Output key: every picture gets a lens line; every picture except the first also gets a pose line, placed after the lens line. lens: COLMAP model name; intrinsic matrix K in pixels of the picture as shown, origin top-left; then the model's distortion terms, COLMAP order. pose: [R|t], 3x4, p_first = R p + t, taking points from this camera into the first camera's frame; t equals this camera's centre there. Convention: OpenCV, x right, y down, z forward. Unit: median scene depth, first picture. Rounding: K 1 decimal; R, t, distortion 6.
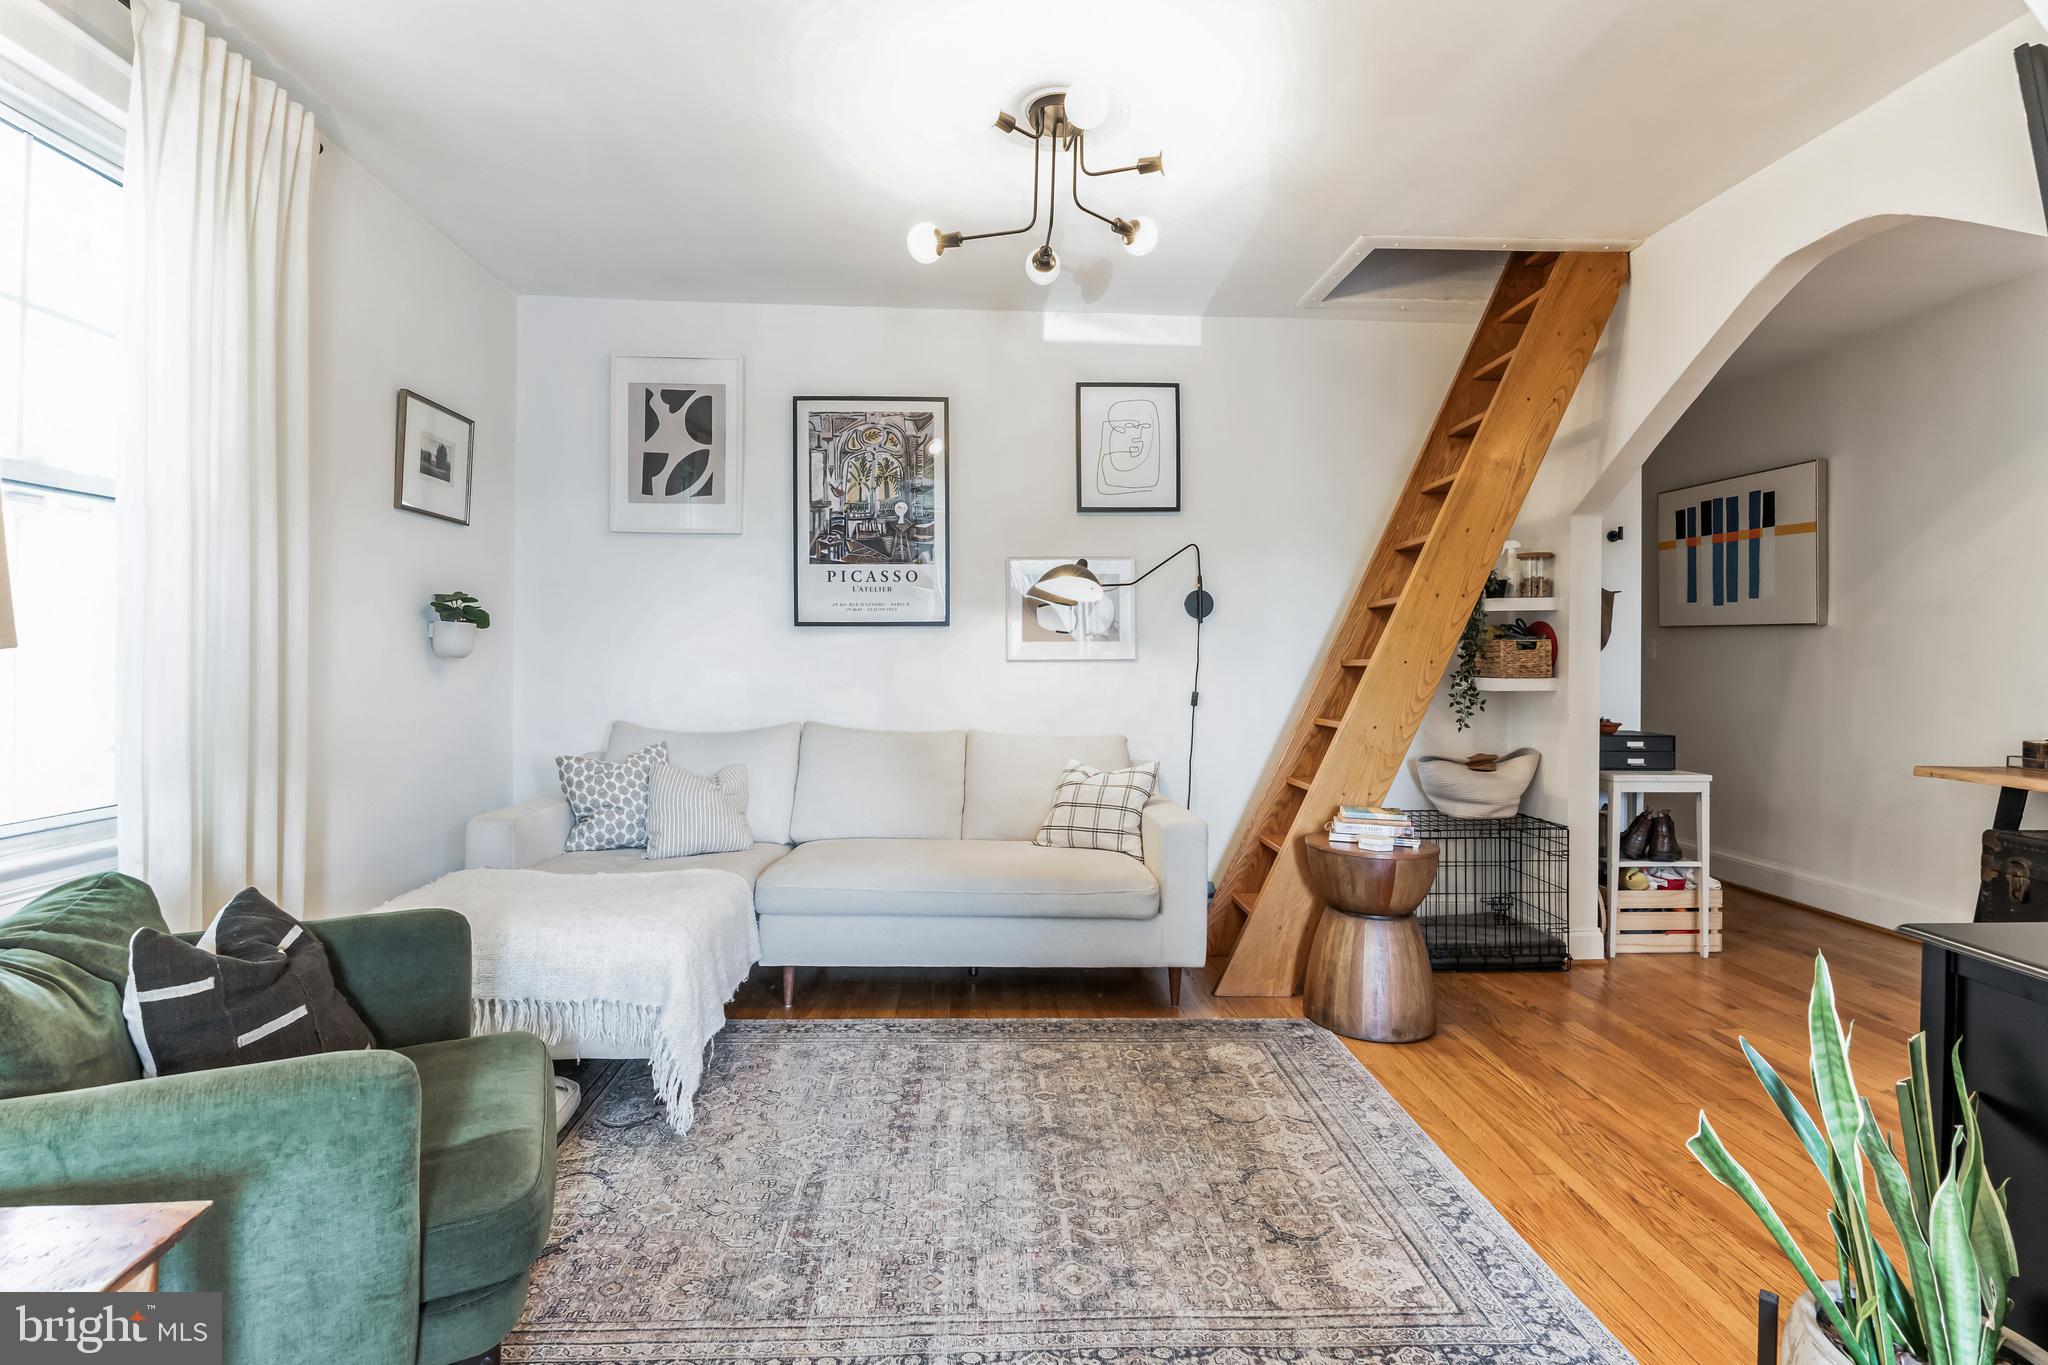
lens RADIAL K [[947.3, 0, 1020.0], [0, 947.3, 638.8], [0, 0, 1]] dist [-0.005813, 0.002051]
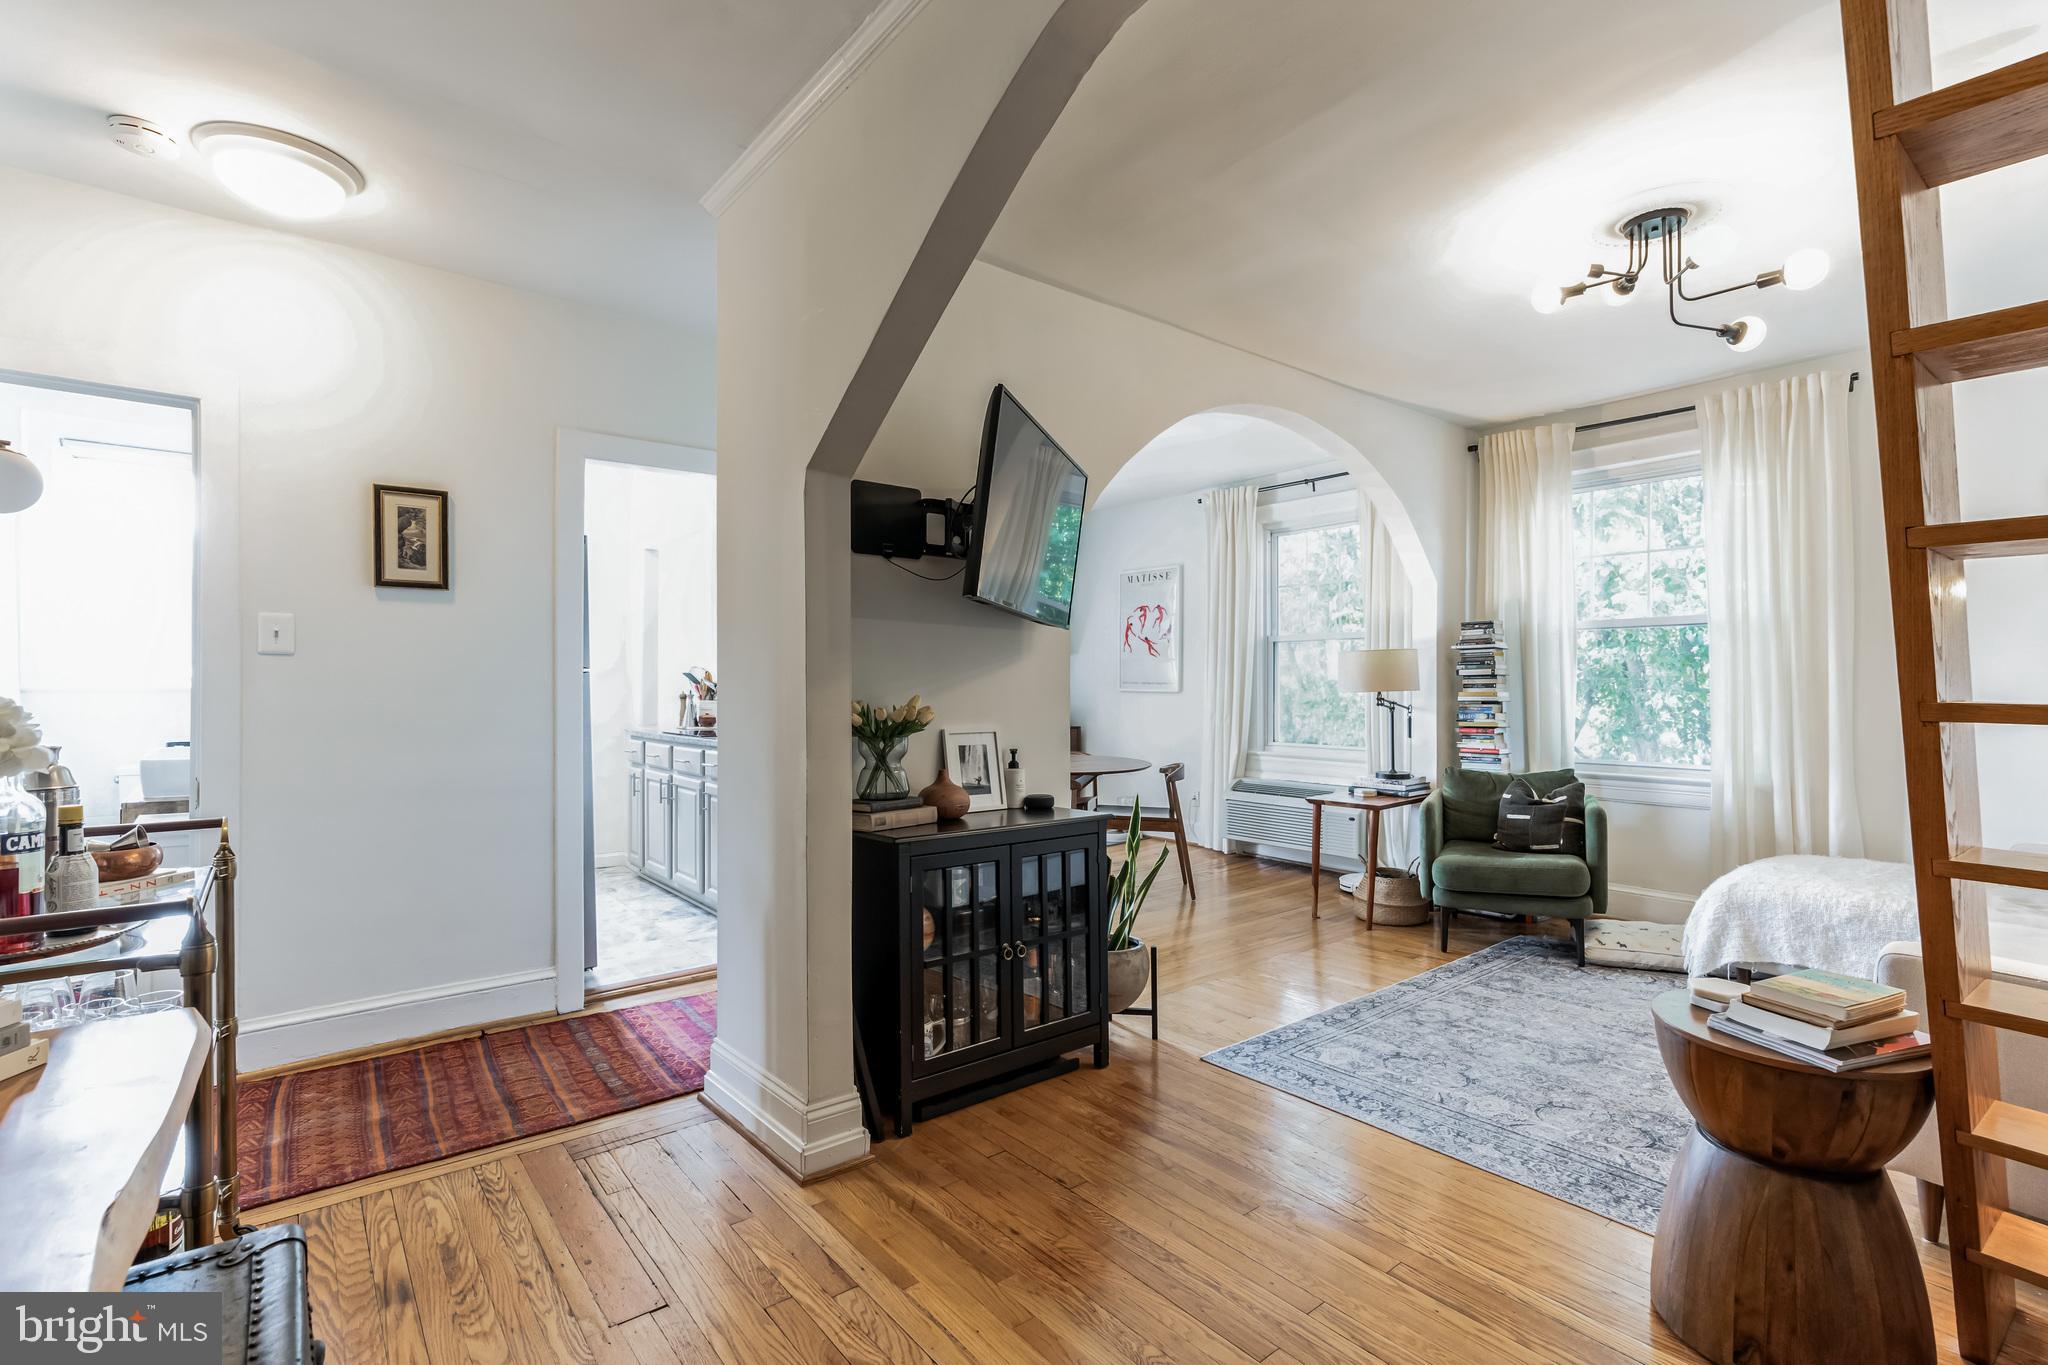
lens RADIAL K [[959.3, 0, 1024.0], [0, 959.3, 682.5], [0, 0, 1]] dist [-0.001378, 0.000293]
pose [[-0.808419, -0.014689, -0.588425, 0.987433], [-0.002900, 0.999776, -0.020973, 0.021711], [0.588601, -0.015248, -0.808280, 1.098896]]
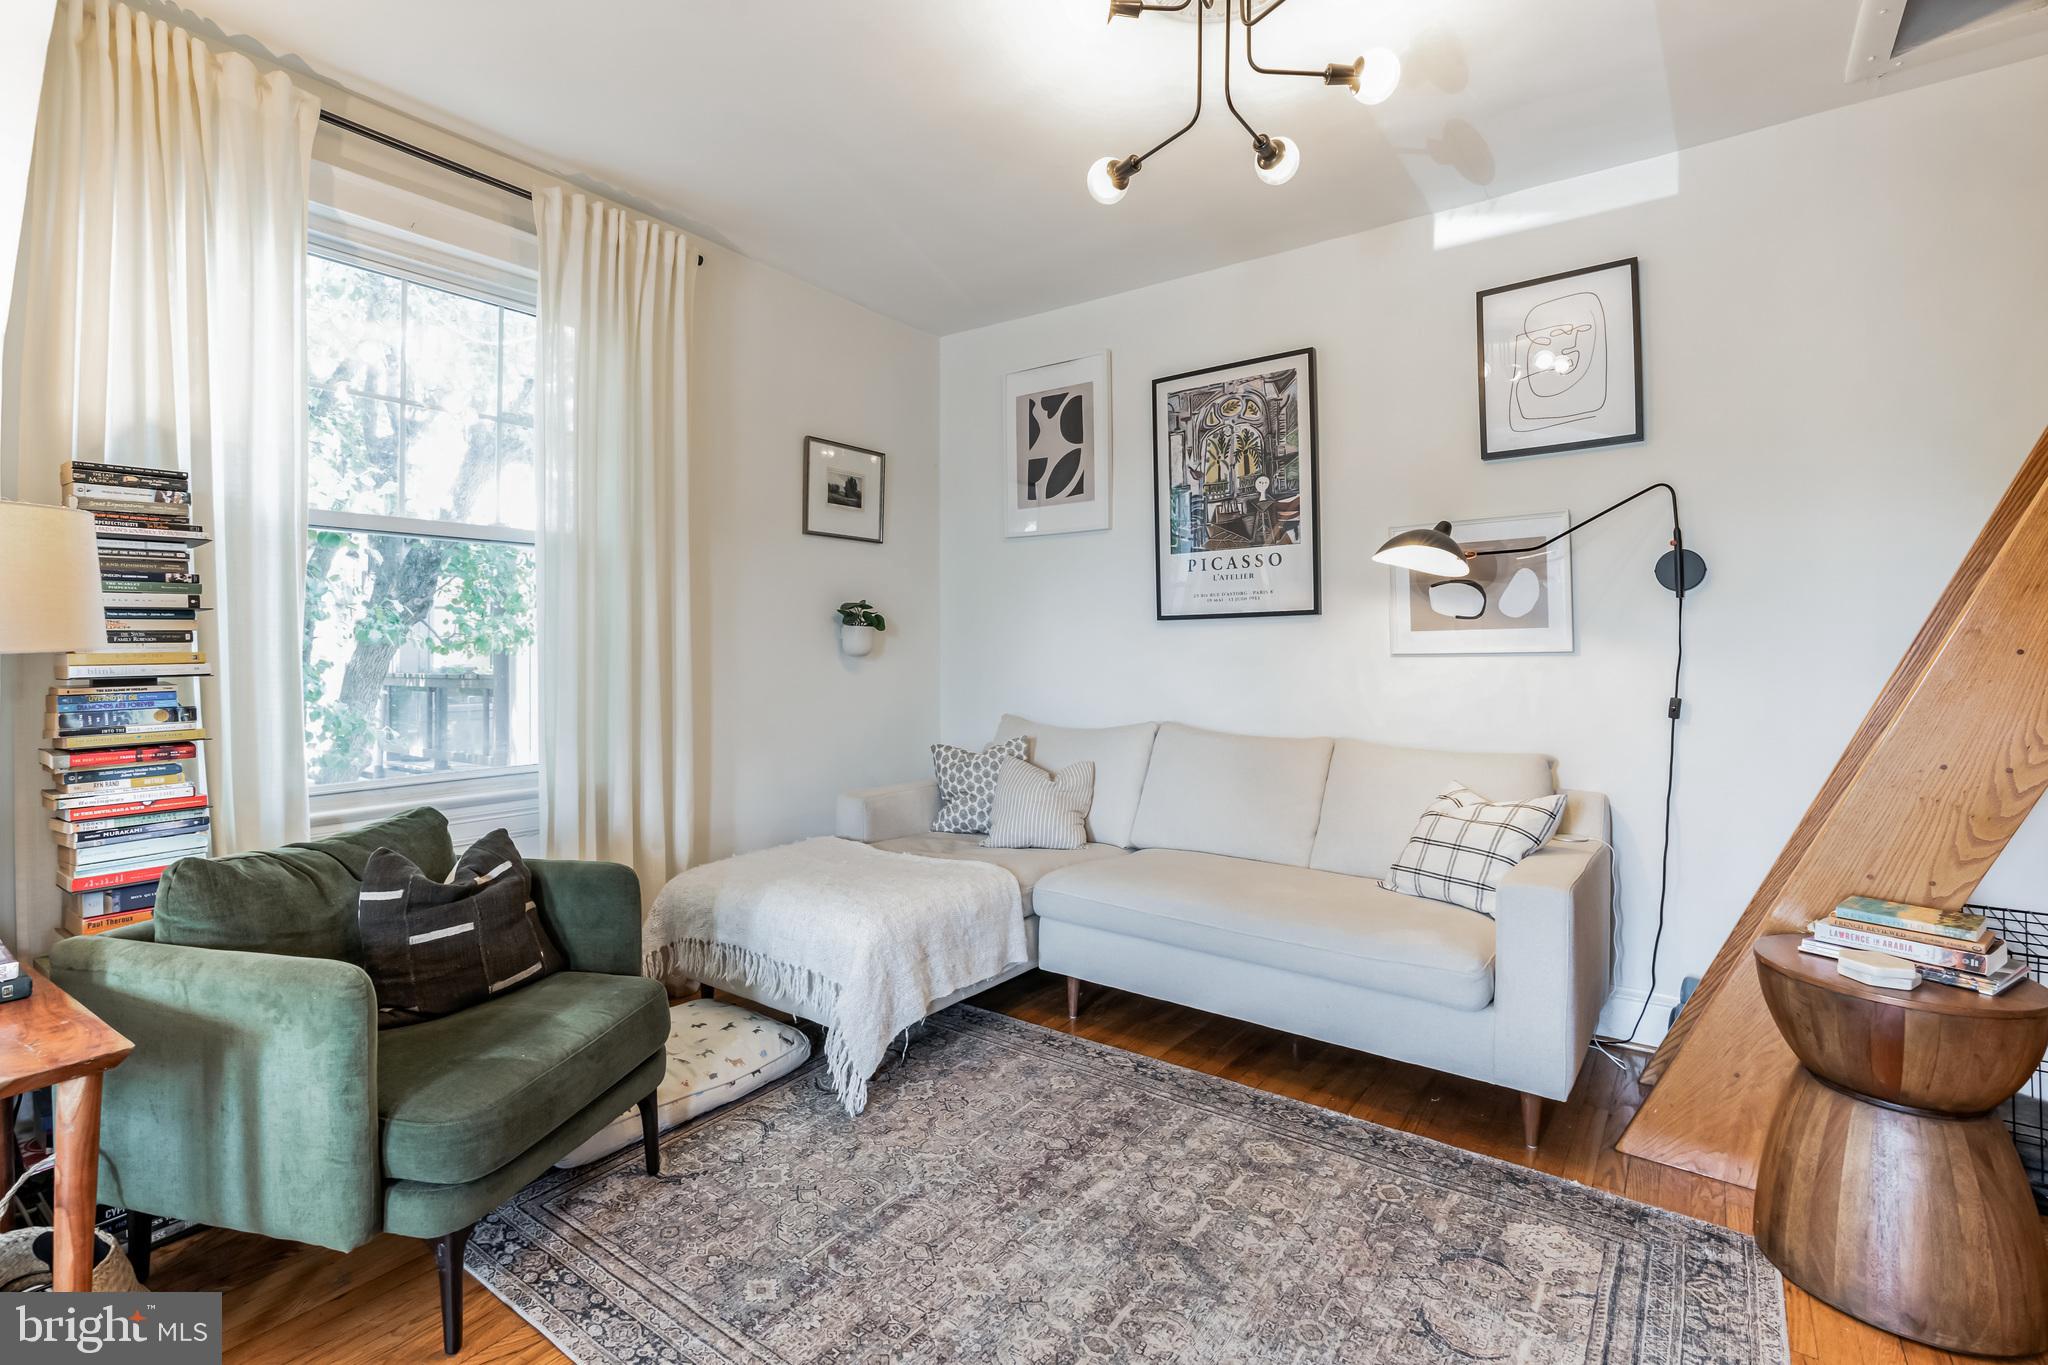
lens RADIAL K [[939.7, 0, 1028.4], [0, 939.7, 633.0], [0, 0, 1]] dist [-0.013670, 0.008273]
pose [[0.777955, -0.022406, -0.627920, 0.297046], [0.020069, 0.999740, -0.010809, 0.008009], [0.627999, -0.004193, 0.778203, 0.214697]]
